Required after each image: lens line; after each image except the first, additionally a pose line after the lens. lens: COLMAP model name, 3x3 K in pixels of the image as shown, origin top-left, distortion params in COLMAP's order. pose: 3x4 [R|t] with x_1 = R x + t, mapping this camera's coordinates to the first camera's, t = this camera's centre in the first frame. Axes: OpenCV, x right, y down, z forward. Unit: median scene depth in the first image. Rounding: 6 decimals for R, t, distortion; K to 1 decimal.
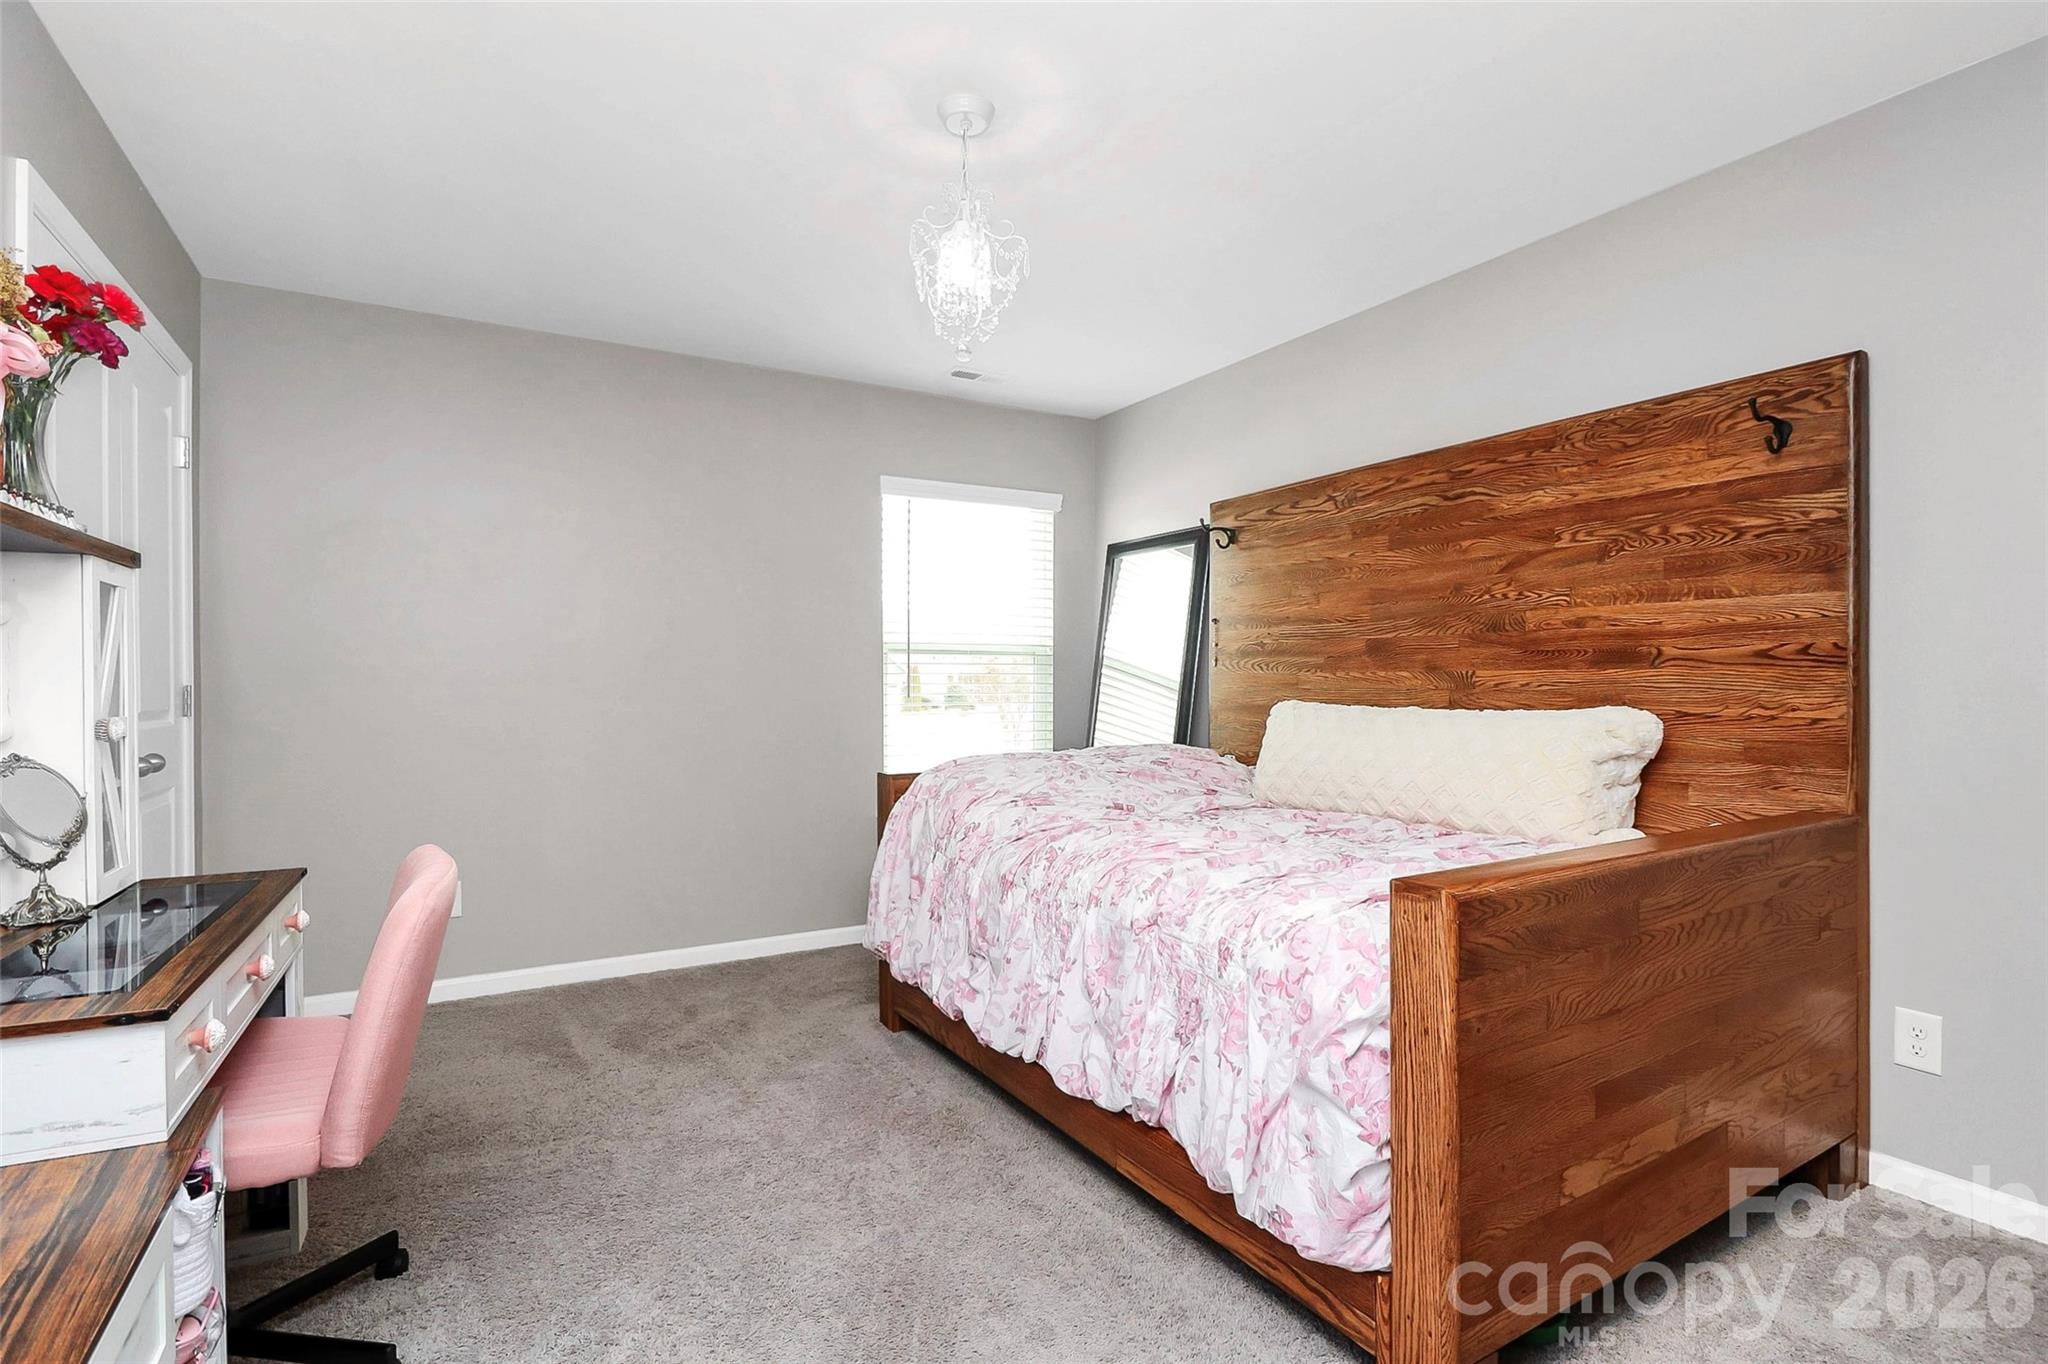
lens RADIAL K [[972.0, 0, 1029.2], [0, 972.0, 692.1], [0, 0, 1]] dist [0.001943, -0.012737]
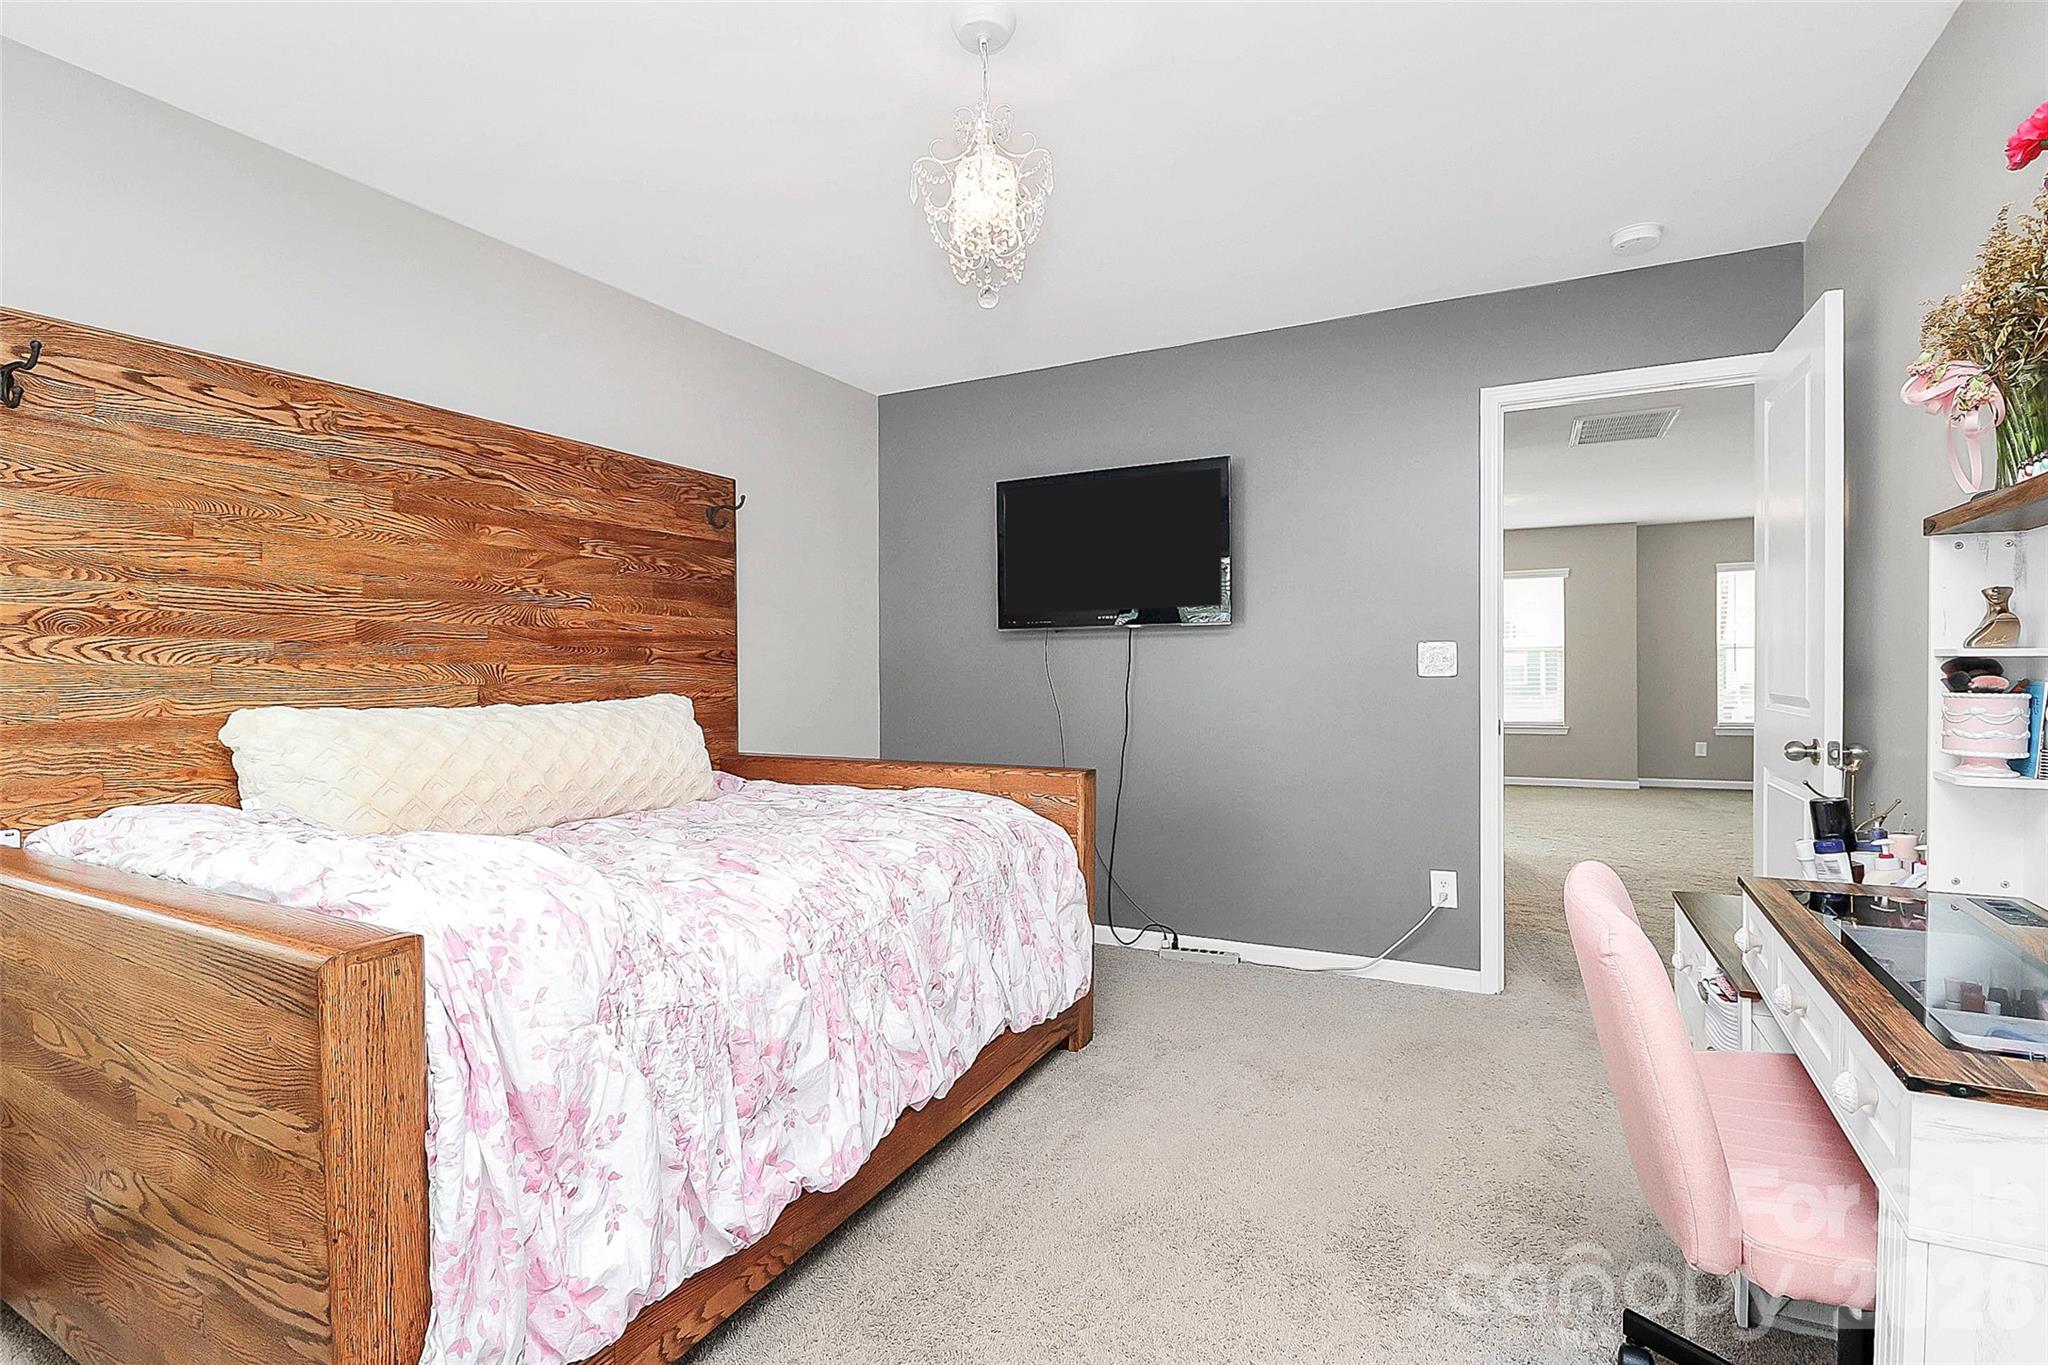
lens RADIAL K [[972.0, 0, 1013.9], [0, 972.0, 673.1], [0, 0, 1]] dist [0.001943, -0.012737]
pose [[-0.528741, 0.002224, 0.848780, -0.656697], [0.016122, 0.999842, 0.007424, -0.013509], [-0.848630, 0.017609, -0.528694, 1.152247]]
